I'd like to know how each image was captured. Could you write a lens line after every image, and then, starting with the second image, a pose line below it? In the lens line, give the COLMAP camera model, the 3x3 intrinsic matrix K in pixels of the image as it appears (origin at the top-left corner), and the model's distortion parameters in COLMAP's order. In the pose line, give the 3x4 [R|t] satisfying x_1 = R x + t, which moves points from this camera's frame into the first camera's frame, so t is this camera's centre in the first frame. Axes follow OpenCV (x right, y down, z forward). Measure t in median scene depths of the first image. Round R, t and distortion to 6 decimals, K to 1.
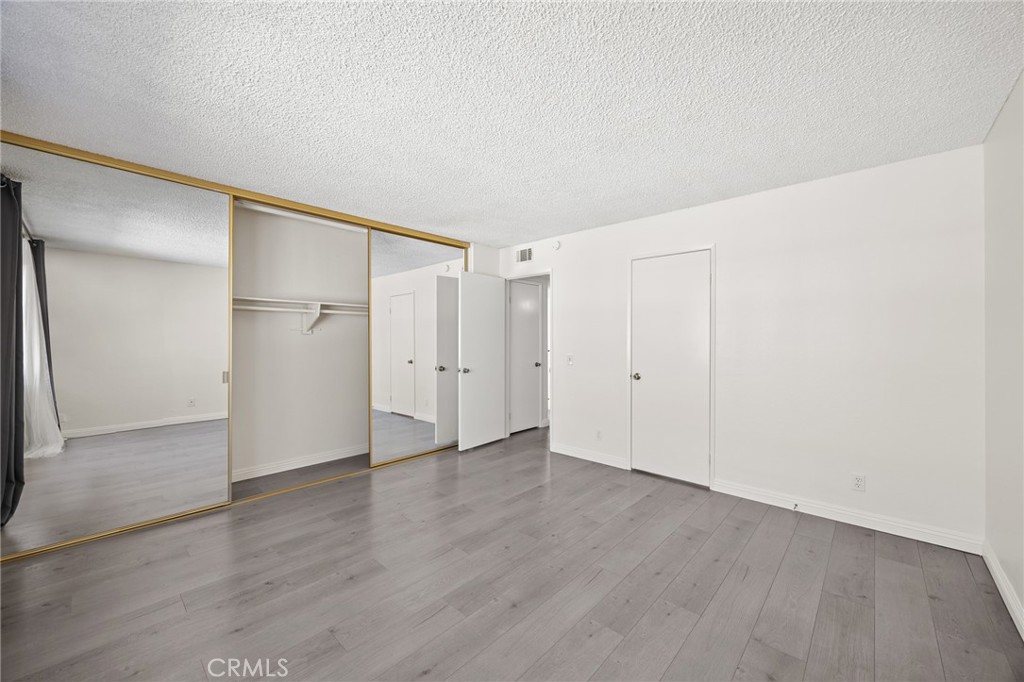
lens RADIAL K [[395.8, 0, 517.4], [0, 395.8, 339.0], [0, 0, 1]] dist [0.001648, -0.000074]
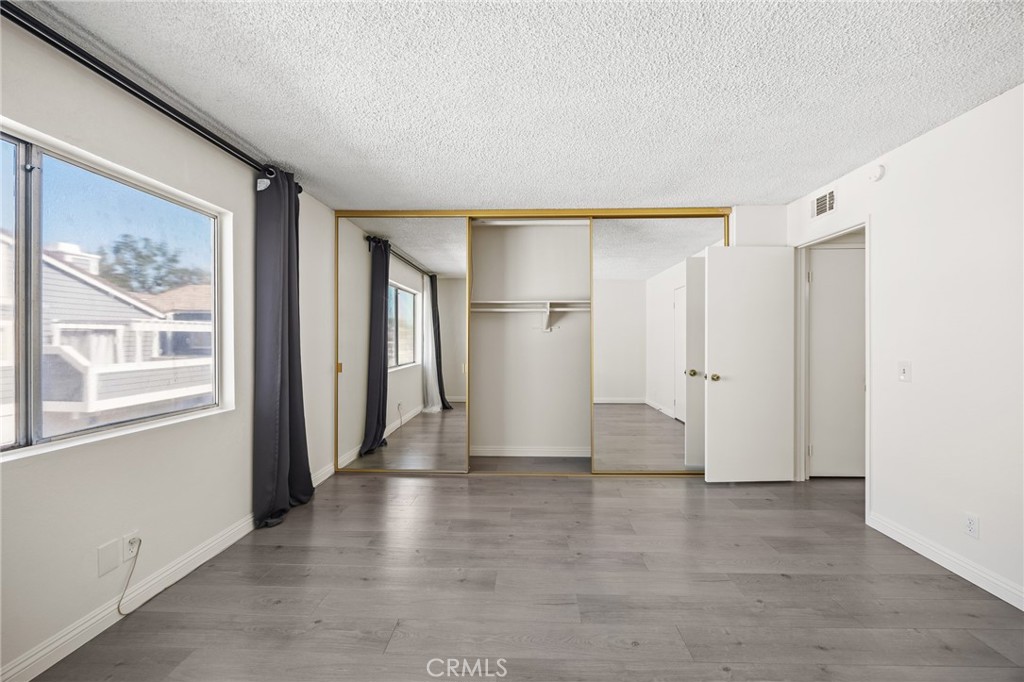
lens RADIAL K [[395.8, 0, 517.4], [0, 395.8, 339.0], [0, 0, 1]] dist [0.001648, -0.000074]
pose [[0.654384, 0.001419, -0.756161, 0.220924], [0.003467, 0.999982, 0.004877, 0.001169], [0.756154, -0.005813, 0.654368, 0.253001]]
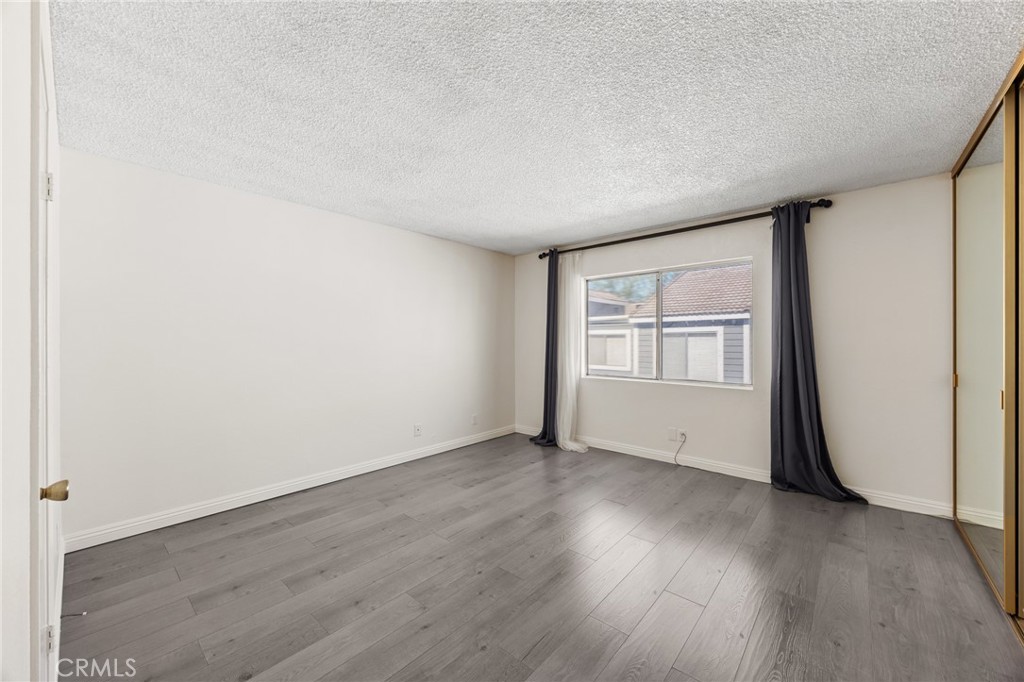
lens RADIAL K [[395.8, 0, 517.4], [0, 395.8, 339.0], [0, 0, 1]] dist [0.001648, -0.000074]
pose [[-0.999769, 0.003228, -0.021245, 0.017668], [0.003456, 0.999937, -0.010699, 0.005456], [0.021209, -0.010770, -0.999717, 1.229498]]
